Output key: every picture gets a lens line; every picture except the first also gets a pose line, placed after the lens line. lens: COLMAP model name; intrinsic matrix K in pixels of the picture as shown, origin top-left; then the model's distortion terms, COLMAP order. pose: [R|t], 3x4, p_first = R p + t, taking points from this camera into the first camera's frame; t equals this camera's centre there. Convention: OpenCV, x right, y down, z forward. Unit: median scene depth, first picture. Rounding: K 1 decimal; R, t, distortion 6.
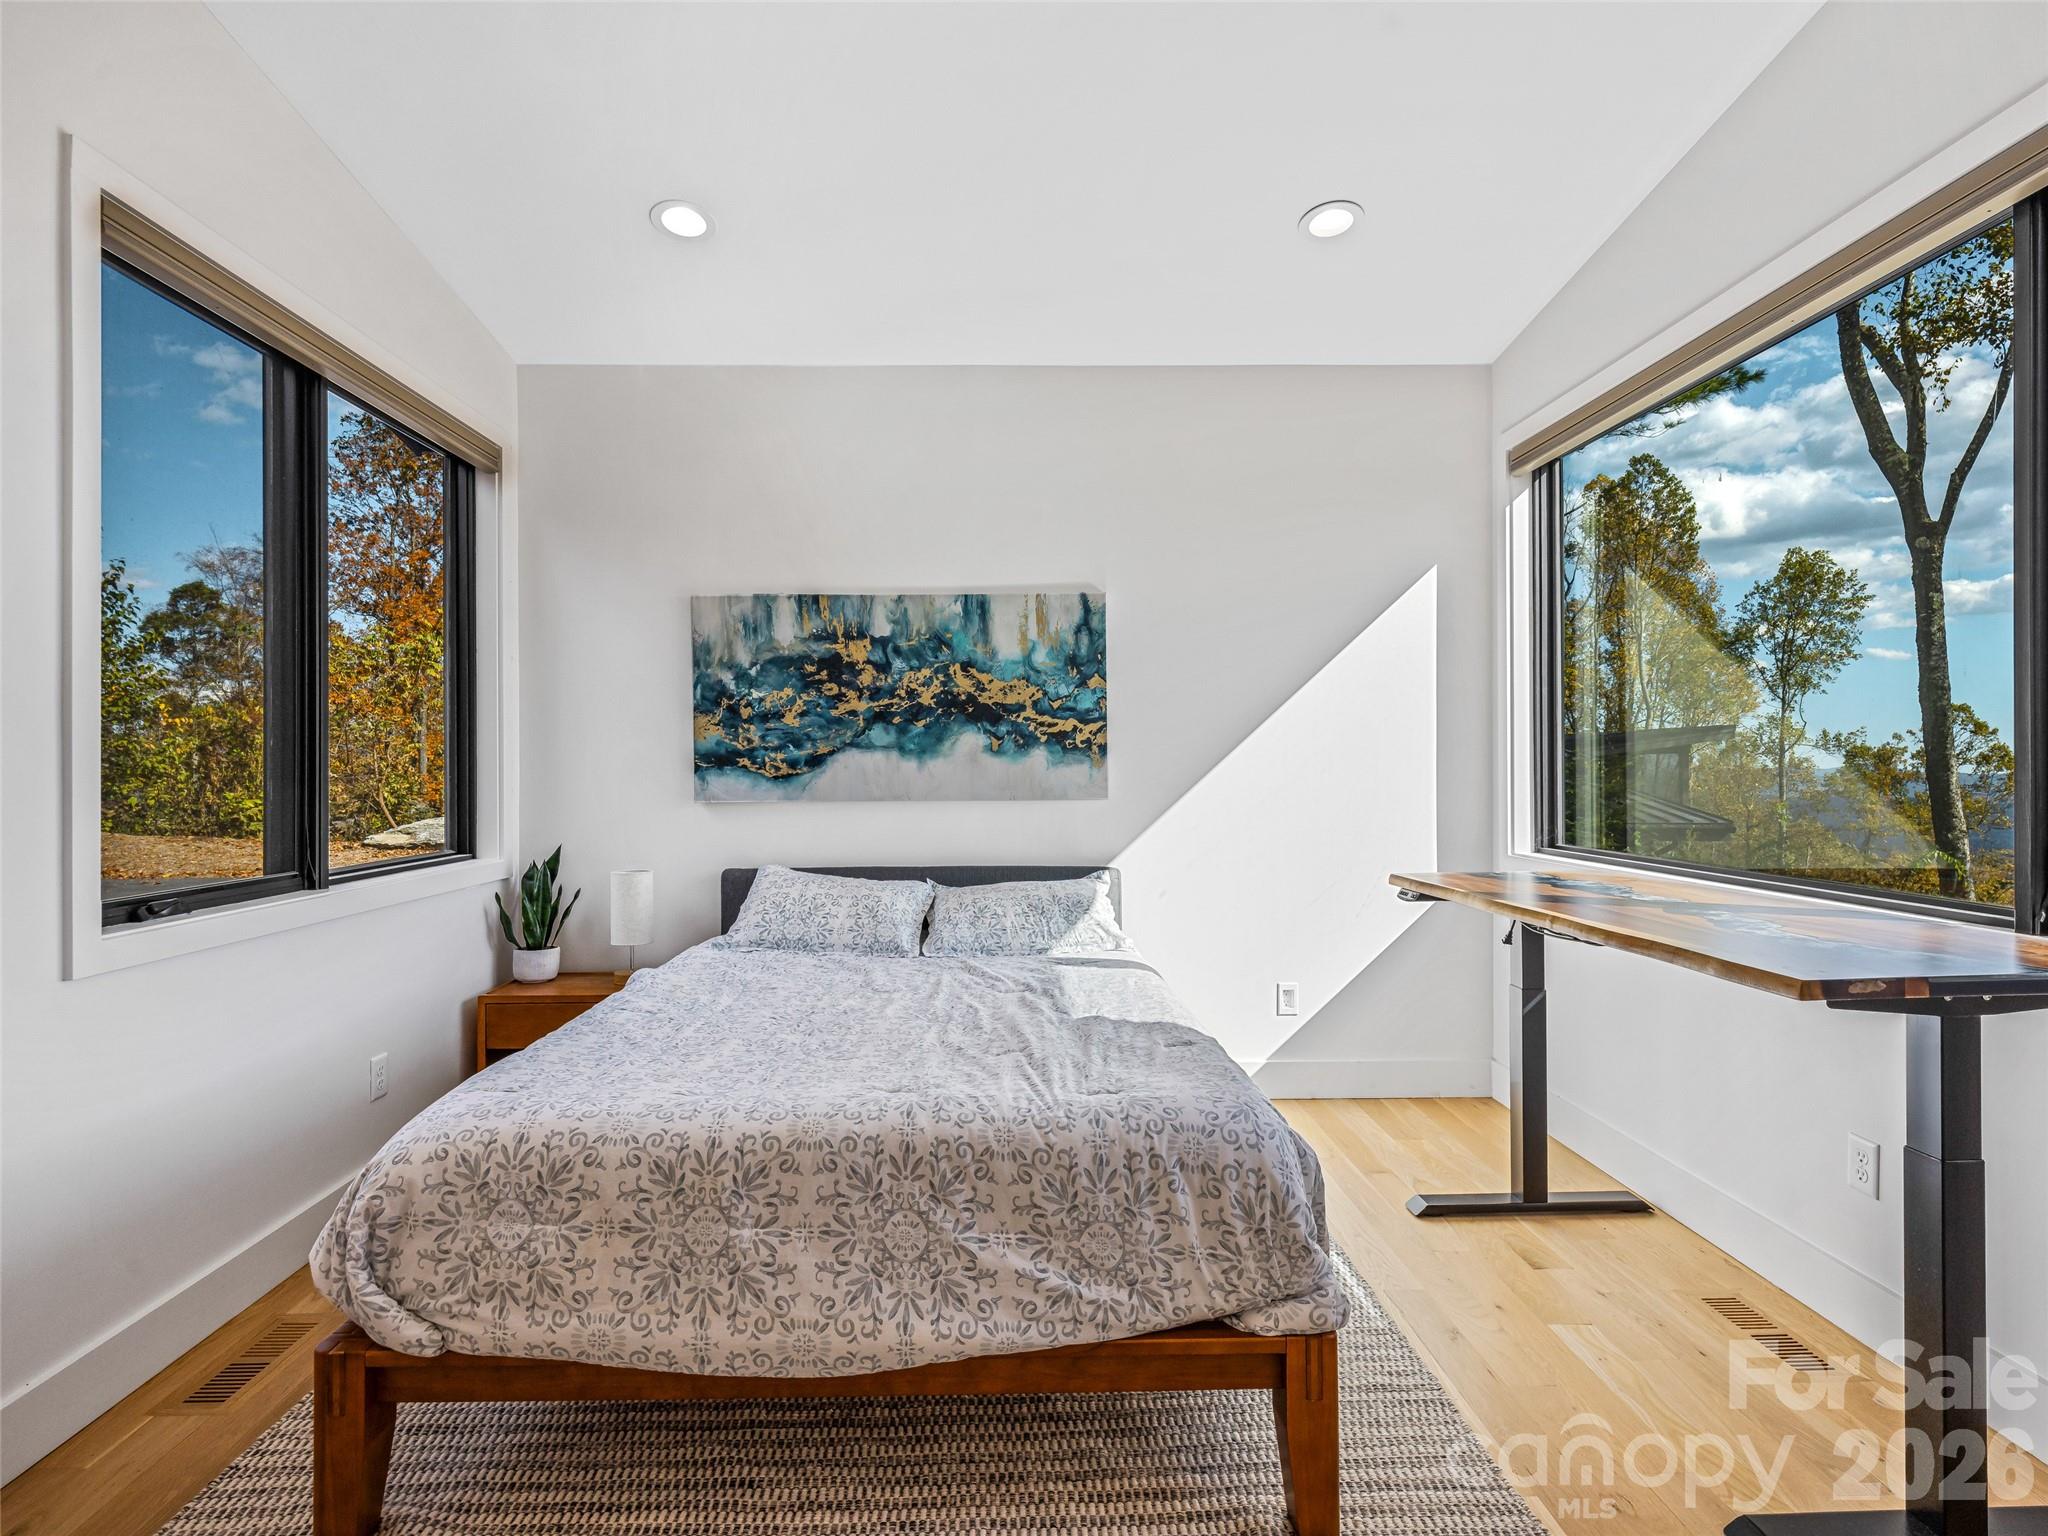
lens RADIAL K [[974.1, 0, 1024.3], [0, 974.1, 773.6], [0, 0, 1]] dist [-0.004382, 0.000160]
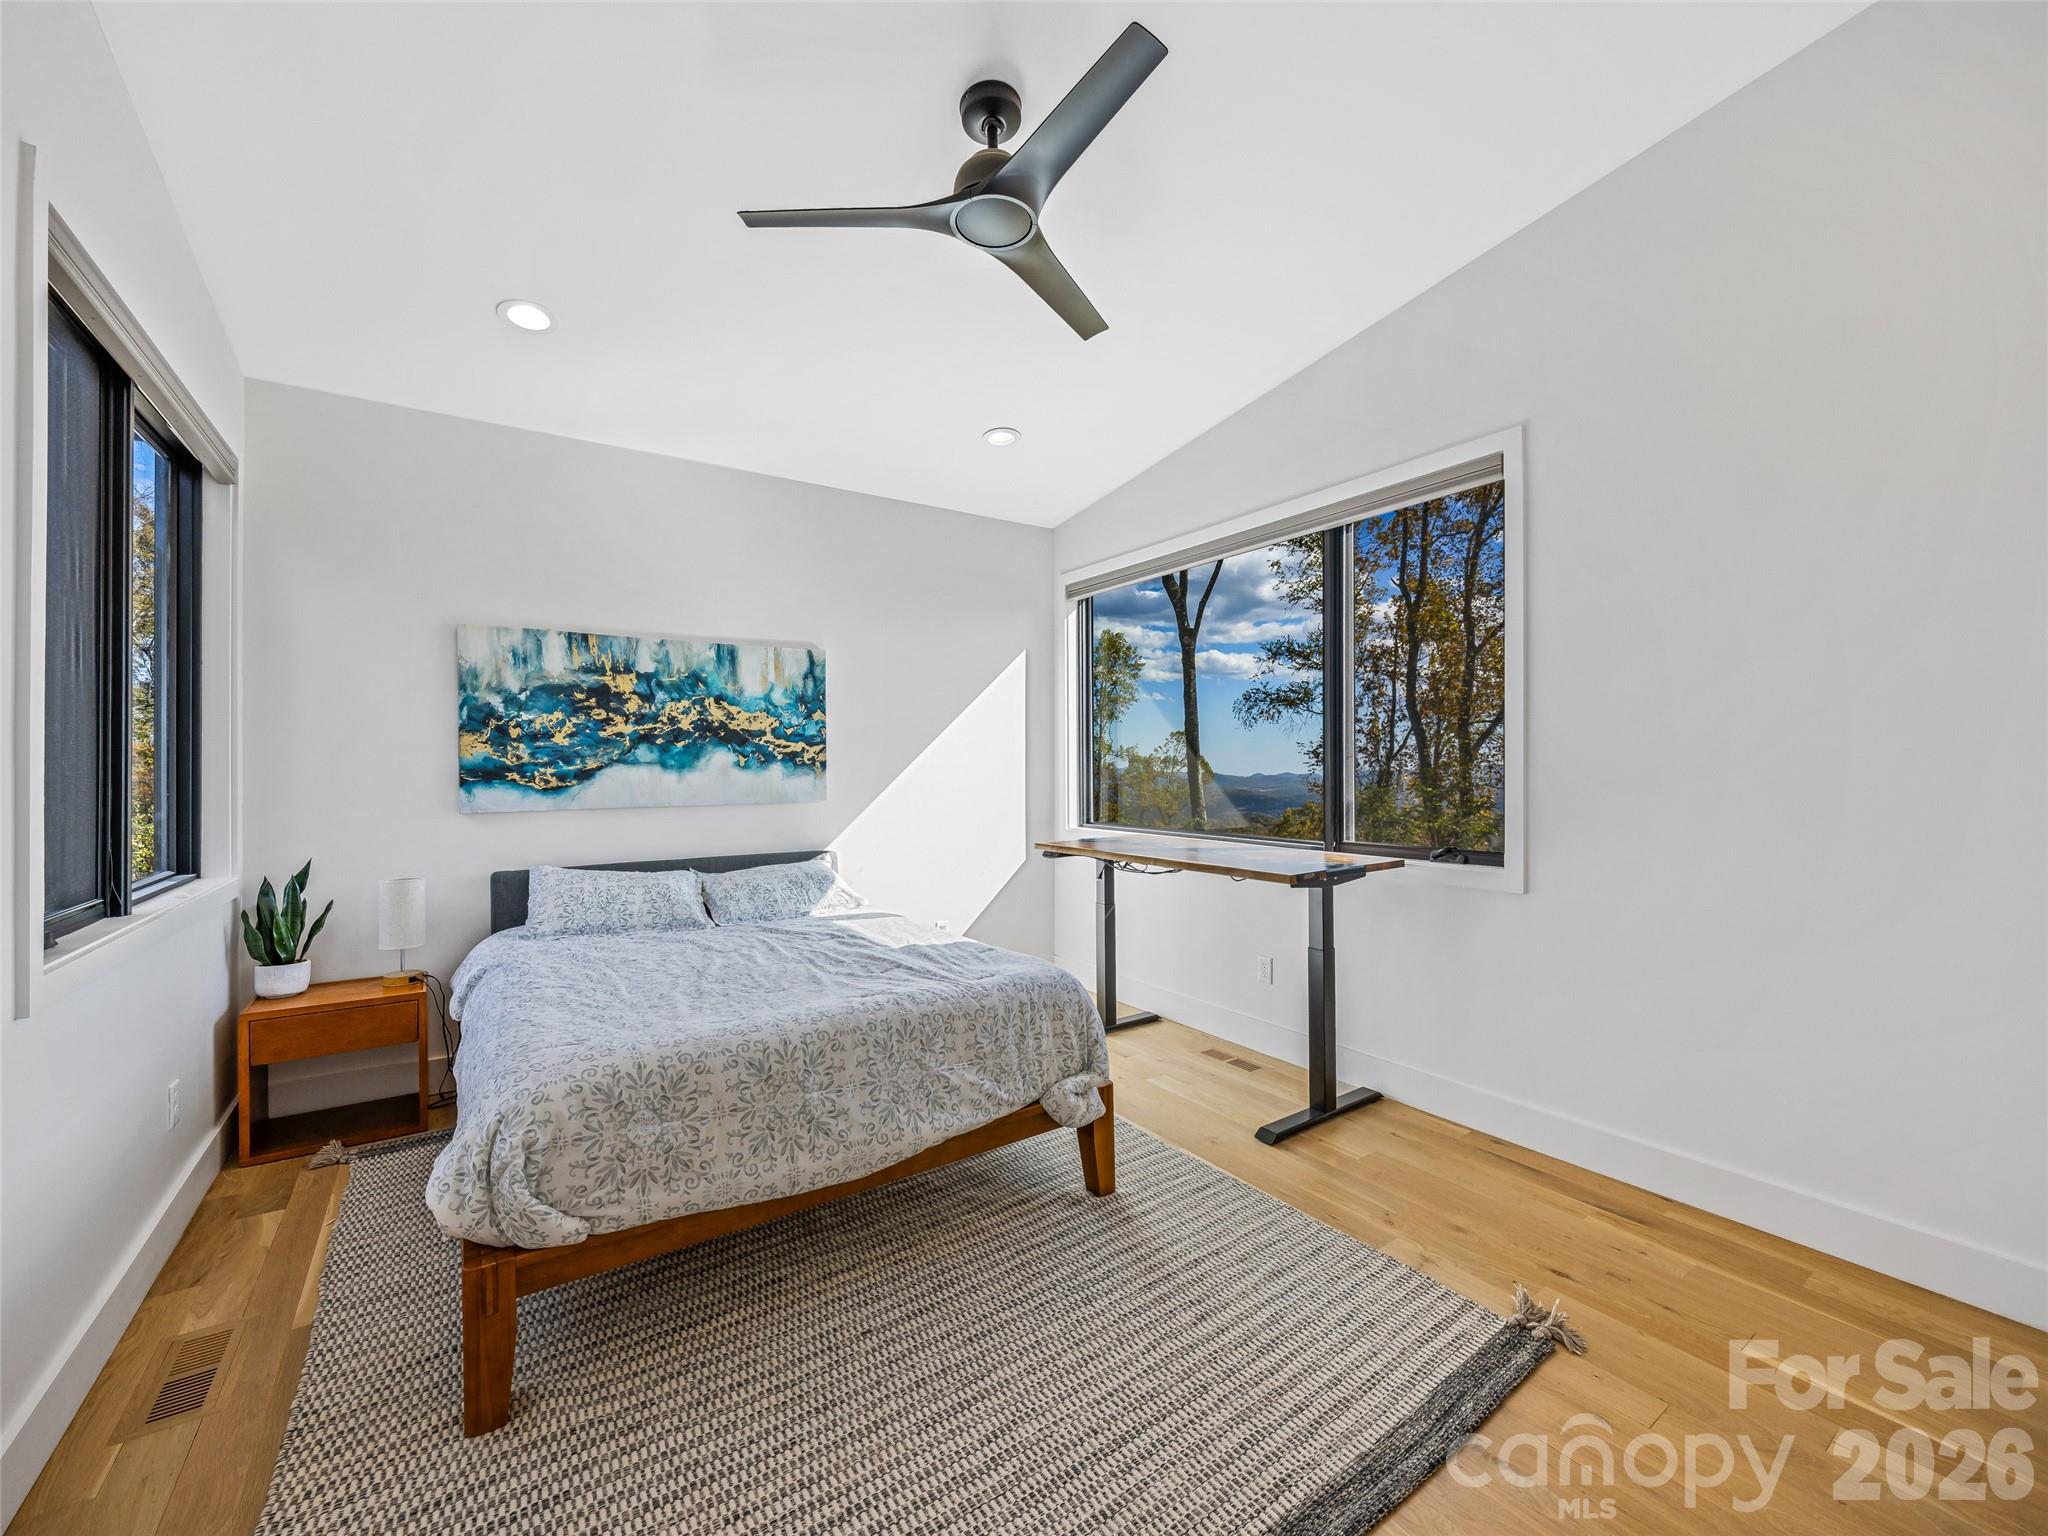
lens RADIAL K [[797.5, 0, 1024.1], [0, 797.5, 767.8], [0, 0, 1]] dist [-0.017183, -0.001158]
pose [[0.840247, -0.001609, 0.542201, -0.320996], [0.006286, 0.999957, -0.006774, -0.012899], [-0.542167, 0.009100, 0.840221, -0.103928]]
